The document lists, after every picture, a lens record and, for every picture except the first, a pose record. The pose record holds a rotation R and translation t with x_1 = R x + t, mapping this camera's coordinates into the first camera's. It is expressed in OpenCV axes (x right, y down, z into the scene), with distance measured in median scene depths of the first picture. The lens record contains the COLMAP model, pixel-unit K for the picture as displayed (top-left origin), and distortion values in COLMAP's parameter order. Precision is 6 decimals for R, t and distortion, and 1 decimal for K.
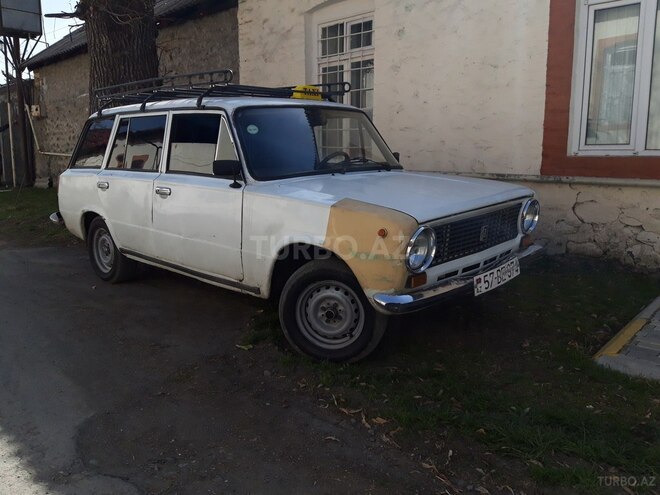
lens RADIAL K [[554.6, 0, 330.0], [0, 554.6, 247.5], [0, 0, 1]] dist [0.117902, -0.317886]
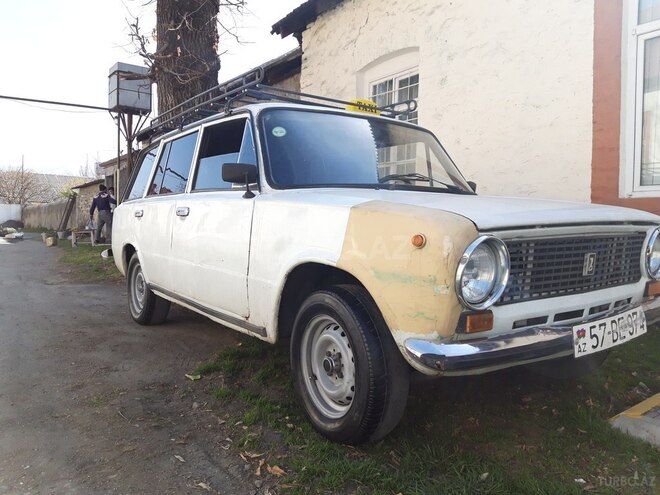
lens RADIAL K [[520.1, 0, 329.6], [0, 520.1, 245.5], [0, 0, 1]] dist [0.086052, -0.154924]
pose [[0.981591, 0.032514, -0.188206, 0.084962], [-0.059322, 0.988568, -0.138616, 0.054810], [0.181548, 0.147229, 0.972298, 0.315206]]
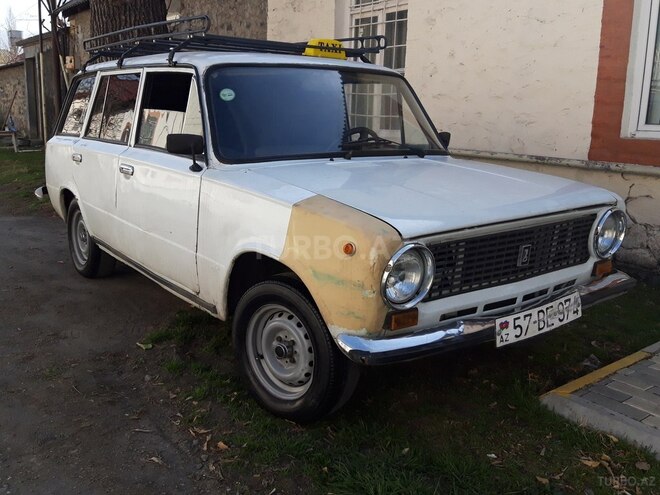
lens RADIAL K [[651.7, 0, 326.9], [0, 651.7, 248.9], [0, 0, 1]] dist [0.106302, -0.220873]
pose [[0.984385, 0.070243, -0.161409, 0.158386], [-0.067368, 0.997458, 0.023220, -0.034620], [0.162630, -0.011983, 0.986614, 0.150712]]
